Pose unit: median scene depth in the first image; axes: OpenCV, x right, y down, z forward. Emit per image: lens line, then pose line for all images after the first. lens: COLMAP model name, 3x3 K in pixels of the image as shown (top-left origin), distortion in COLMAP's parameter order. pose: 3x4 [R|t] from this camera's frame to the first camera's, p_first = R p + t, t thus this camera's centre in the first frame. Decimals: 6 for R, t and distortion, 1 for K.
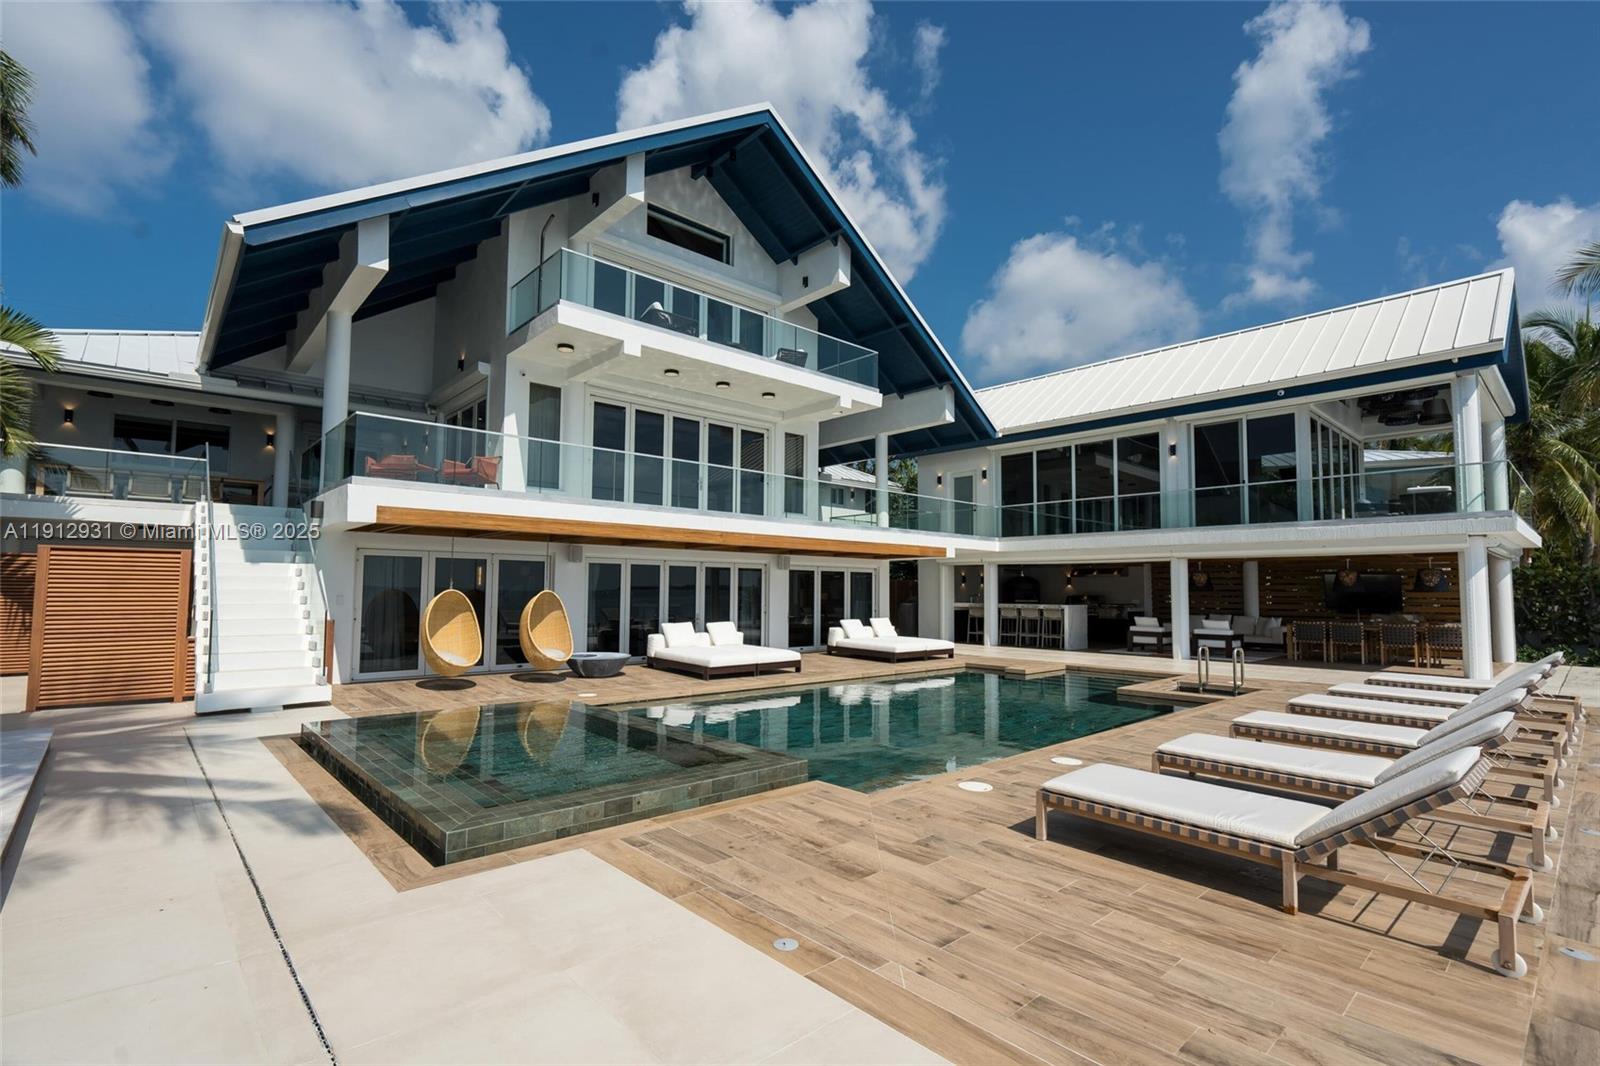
lens RADIAL K [[743.0, 0, 800.0], [0, 743.0, 533.0], [0, 0, 1]] dist [-0.000610, -0.000166]
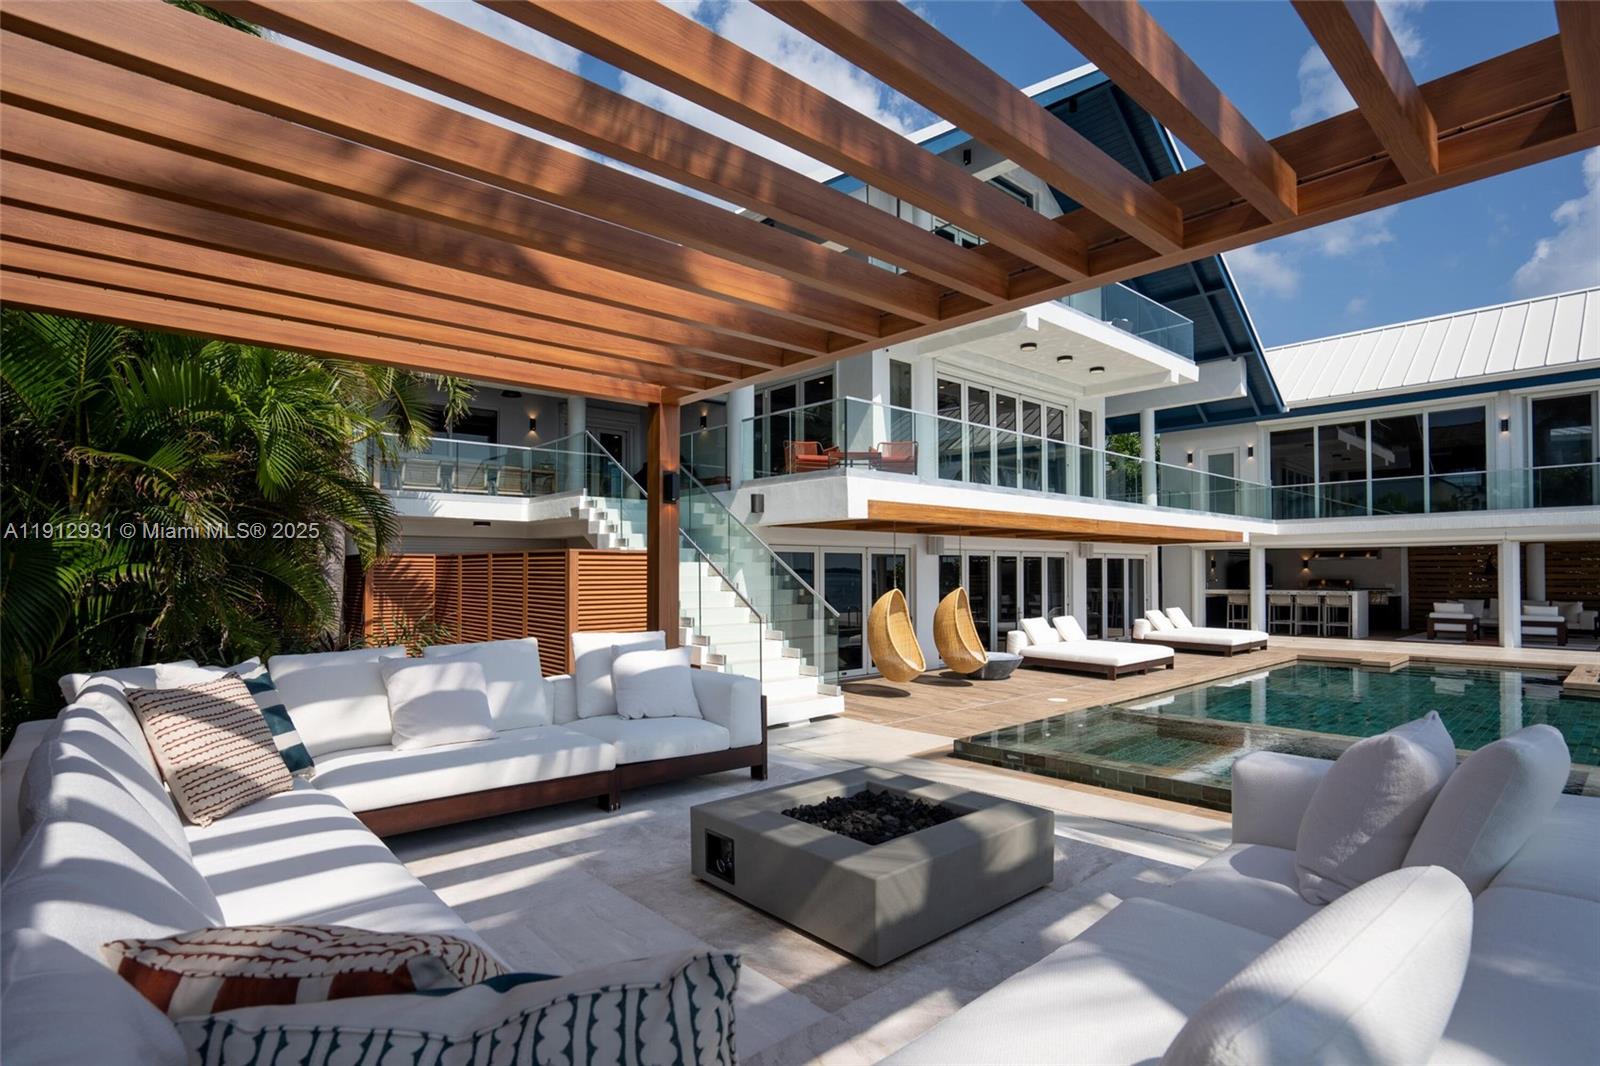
lens RADIAL K [[801.9, 0, 805.3], [0, 801.9, 559.0], [0, 0, 1]] dist [-0.052166, 0.031914]
pose [[0.999934, -0.011513, -0.000414, -0.375010], [0.011517, 0.998041, 0.061490, -0.014710], [-0.000295, -0.061490, 0.998108, 0.005072]]
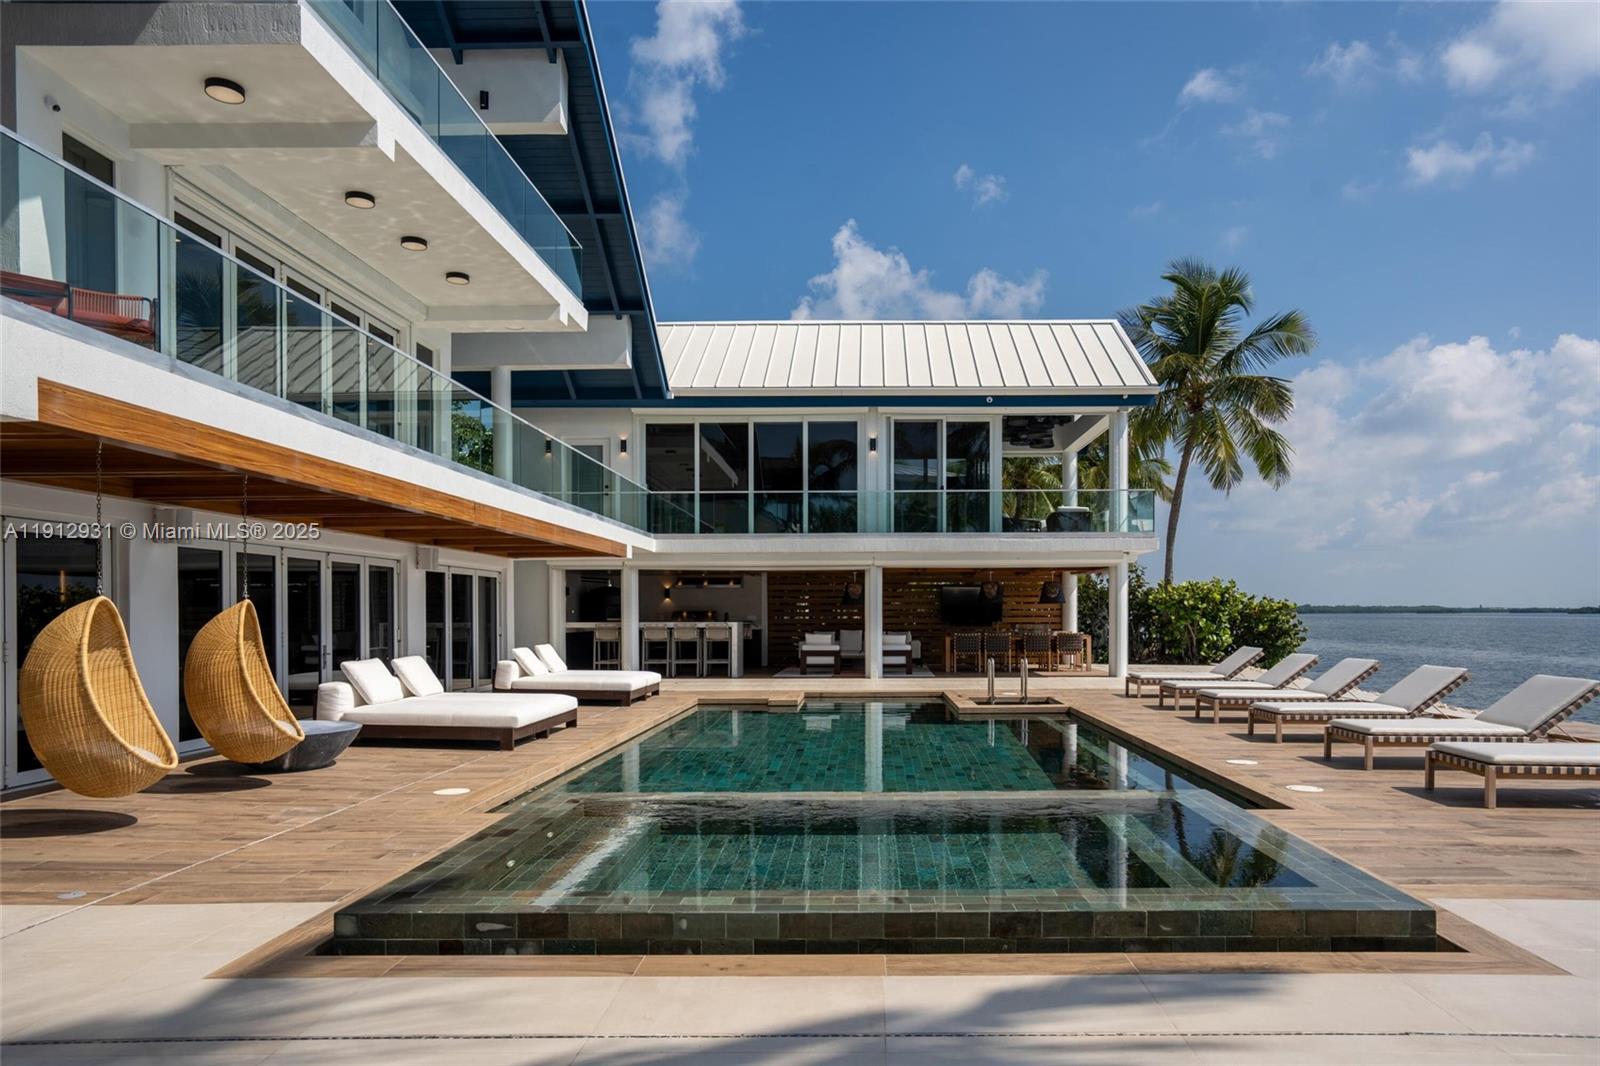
lens RADIAL K [[1002.9, 0, 857.7], [0, 1002.9, 611.8], [0, 0, 1]] dist [-0.042771, 0.048212]
pose [[0.678554, -0.007882, 0.734508, -0.384351], [-0.049032, 0.997226, 0.055998, 0.020991], [-0.732912, -0.074012, 0.676286, 0.189663]]
